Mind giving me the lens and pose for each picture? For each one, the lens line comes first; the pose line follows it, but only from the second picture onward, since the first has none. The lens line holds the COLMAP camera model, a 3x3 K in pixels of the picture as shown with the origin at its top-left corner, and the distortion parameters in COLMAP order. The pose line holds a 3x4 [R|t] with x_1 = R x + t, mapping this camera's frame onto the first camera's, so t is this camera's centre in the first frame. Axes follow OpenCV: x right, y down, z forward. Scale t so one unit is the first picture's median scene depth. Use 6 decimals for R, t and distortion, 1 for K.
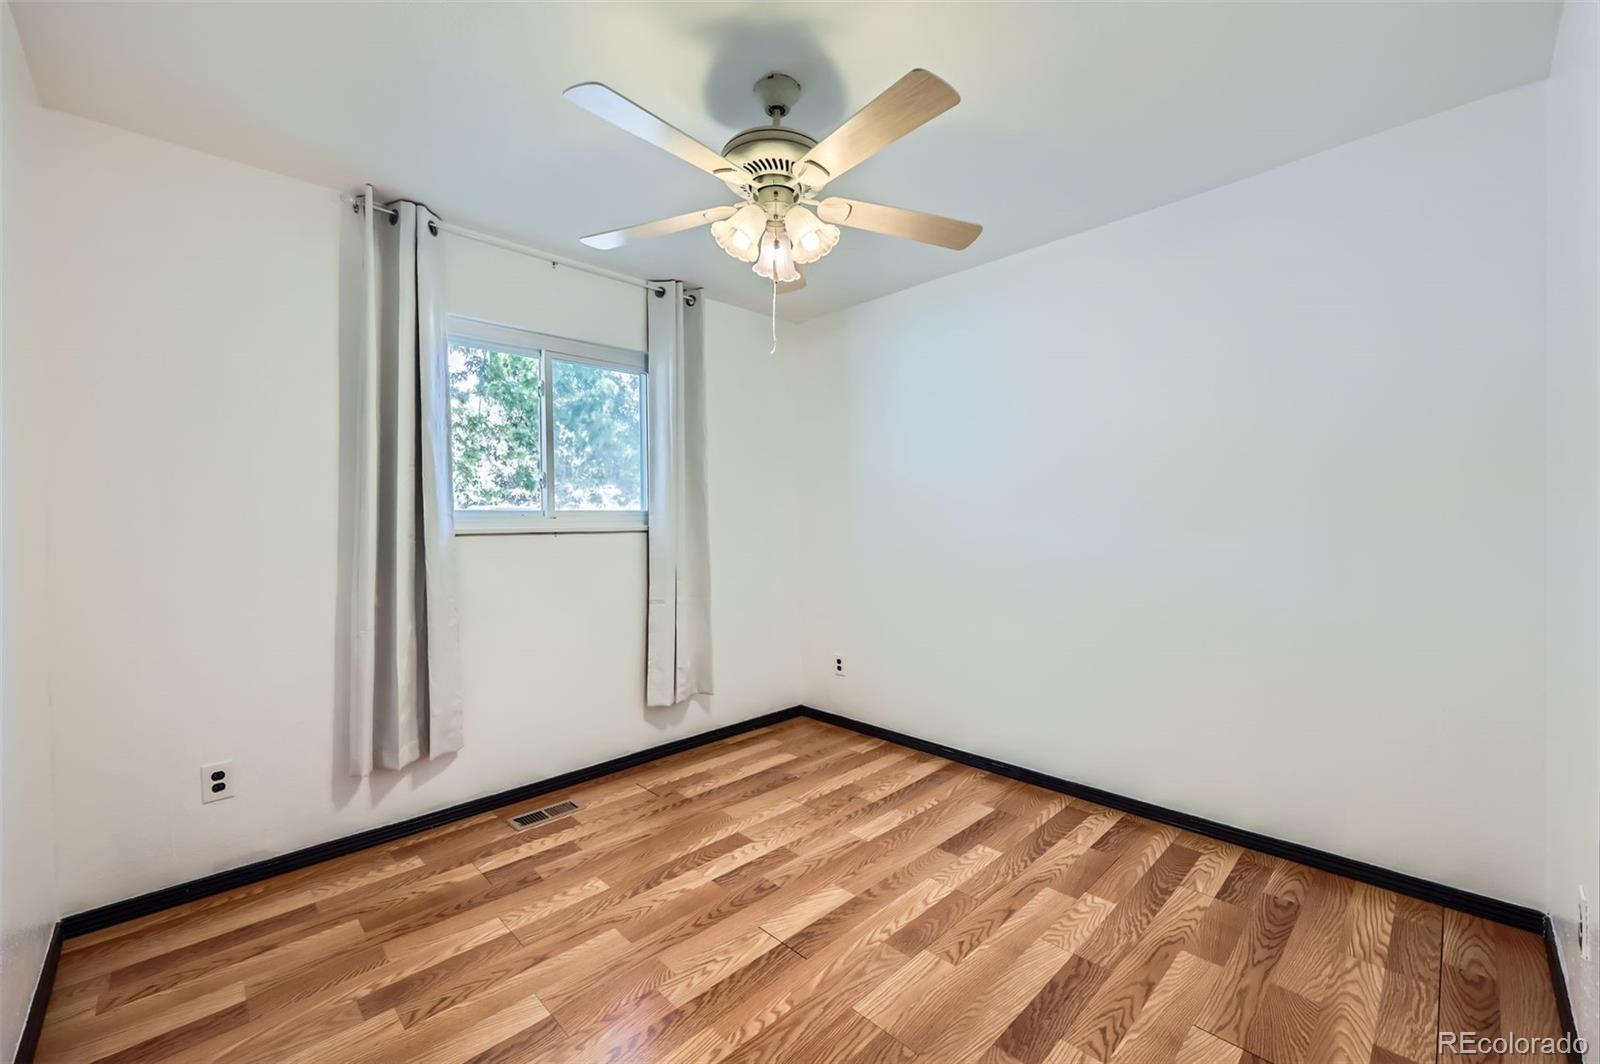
lens RADIAL K [[654.2, 0, 799.5], [0, 654.2, 525.6], [0, 0, 1]] dist [-0.001147, 0.000560]
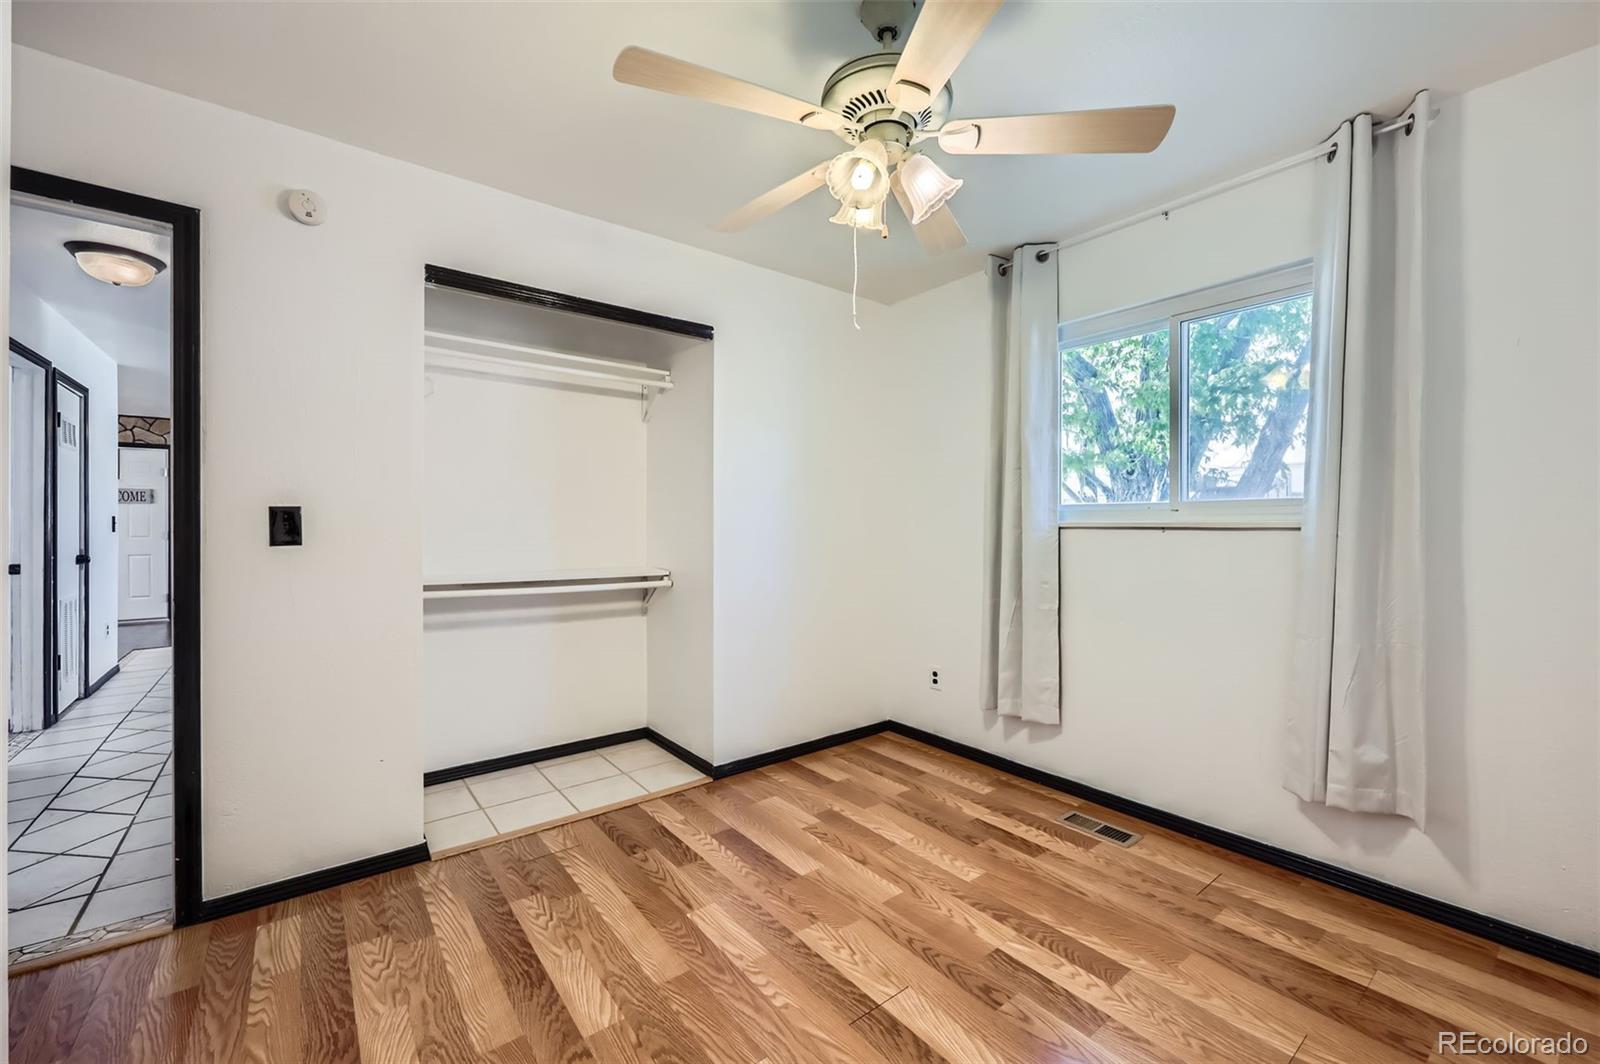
lens RADIAL K [[654.2, 0, 824.2], [0, 654.2, 522.9], [0, 0, 1]] dist [-0.001147, 0.000560]
pose [[-0.088695, 0.017942, -0.995897, 0.790471], [-0.007408, 0.999798, 0.018672, -0.015063], [0.996031, 0.009034, -0.088544, 0.949033]]
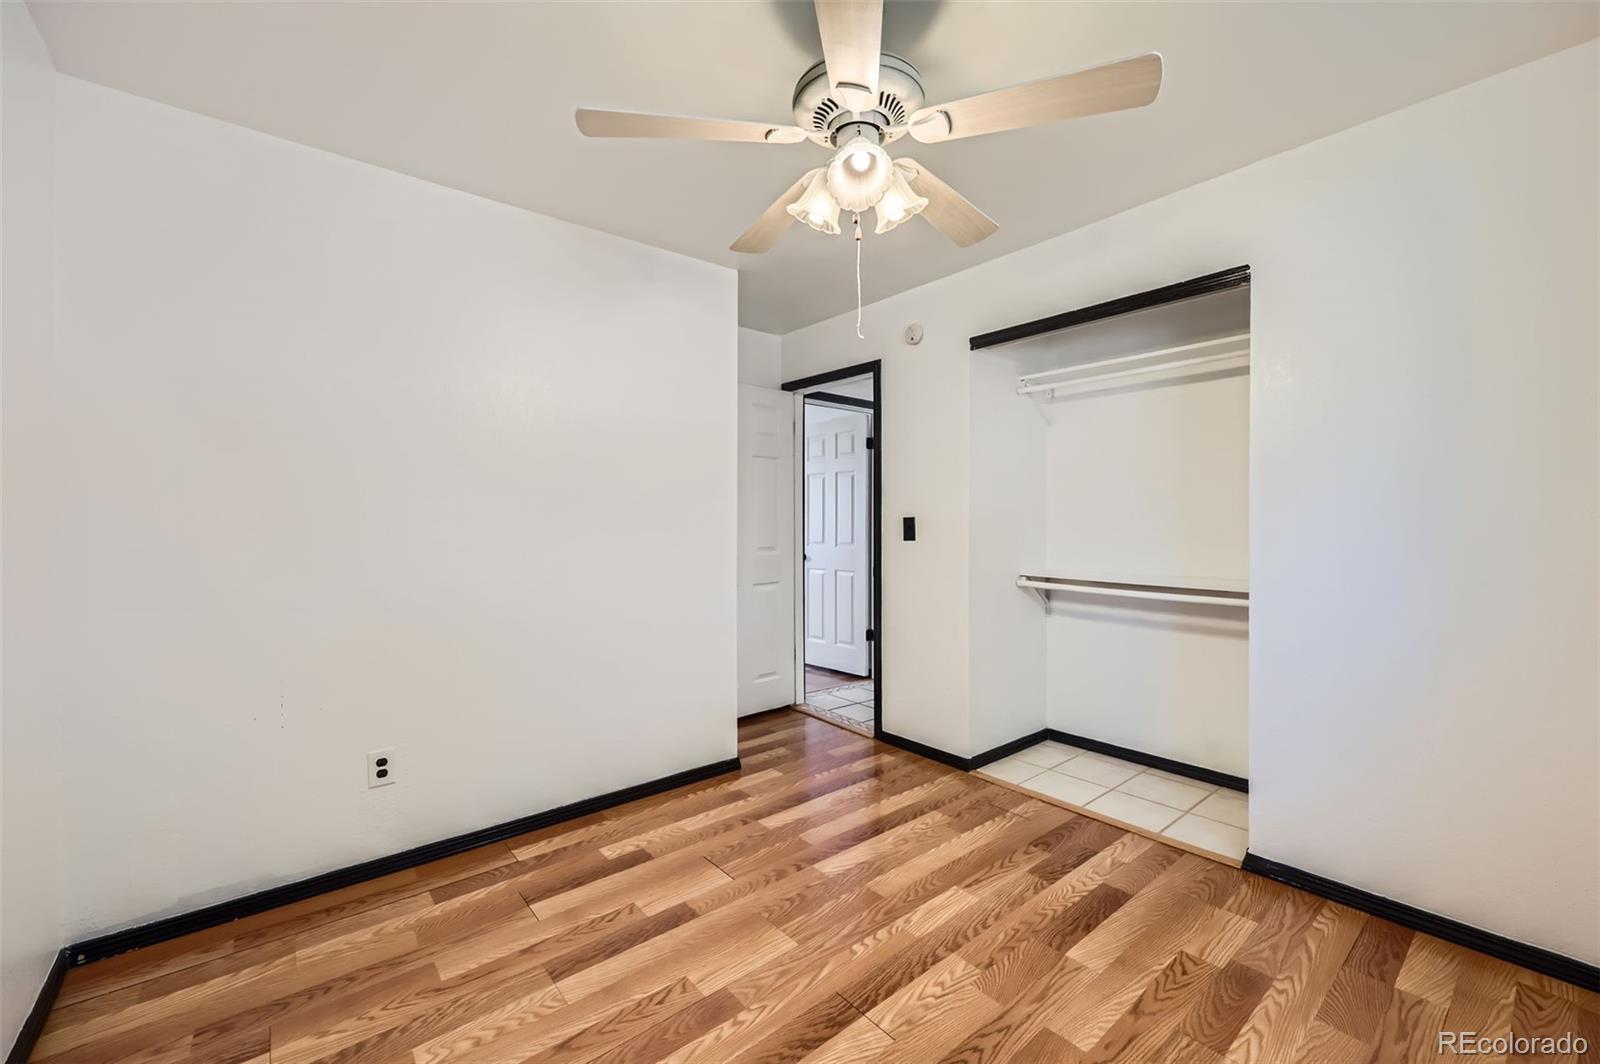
lens RADIAL K [[654.2, 0, 795.2], [0, 654.2, 518.3], [0, 0, 1]] dist [-0.001147, 0.000560]
pose [[-0.995633, 0.021224, 0.090910, -0.028062], [0.020917, 0.999772, -0.004326, -0.010390], [-0.090981, -0.002406, -0.995850, 1.774488]]
